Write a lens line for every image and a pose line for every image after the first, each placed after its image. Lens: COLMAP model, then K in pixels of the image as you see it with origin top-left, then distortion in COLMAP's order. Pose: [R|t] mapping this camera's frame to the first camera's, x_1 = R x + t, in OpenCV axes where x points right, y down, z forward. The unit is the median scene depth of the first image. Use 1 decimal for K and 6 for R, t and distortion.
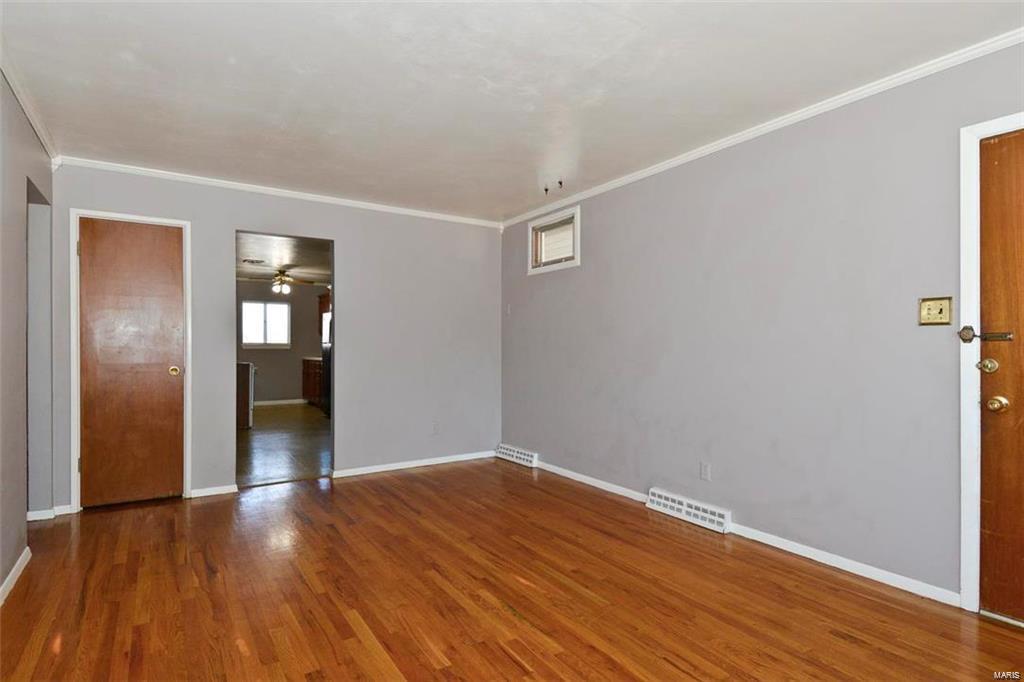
lens RADIAL K [[544.0, 0, 511.5], [0, 544.0, 344.5], [0, 0, 1]] dist [0.048613, -0.020964]
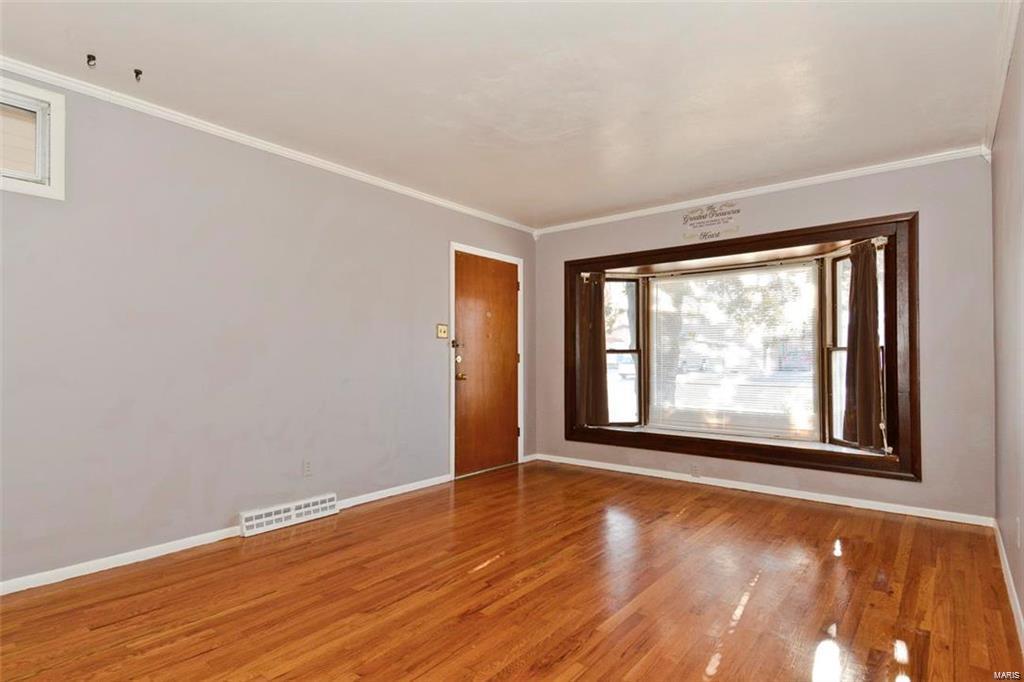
lens RADIAL K [[544.0, 0, 503.3], [0, 544.0, 357.8], [0, 0, 1]] dist [0.048613, -0.020964]
pose [[-0.324033, -0.002526, 0.946043, -0.800112], [-0.003846, 0.999992, 0.001353, 0.020327], [-0.946038, -0.003200, -0.324040, 1.050200]]
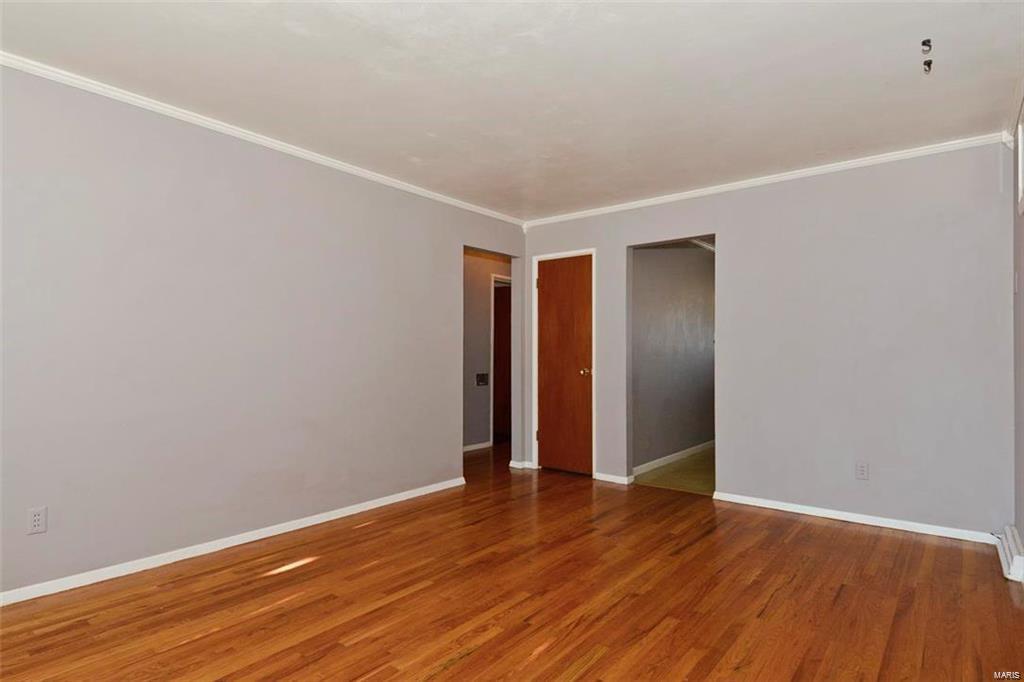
lens RADIAL K [[544.0, 0, 514.4], [0, 544.0, 344.3], [0, 0, 1]] dist [0.048613, -0.020964]
pose [[0.337397, -0.015555, -0.941234, 0.602397], [-0.003427, 0.999837, -0.017752, 0.010867], [0.941356, 0.009215, 0.337289, 0.562238]]
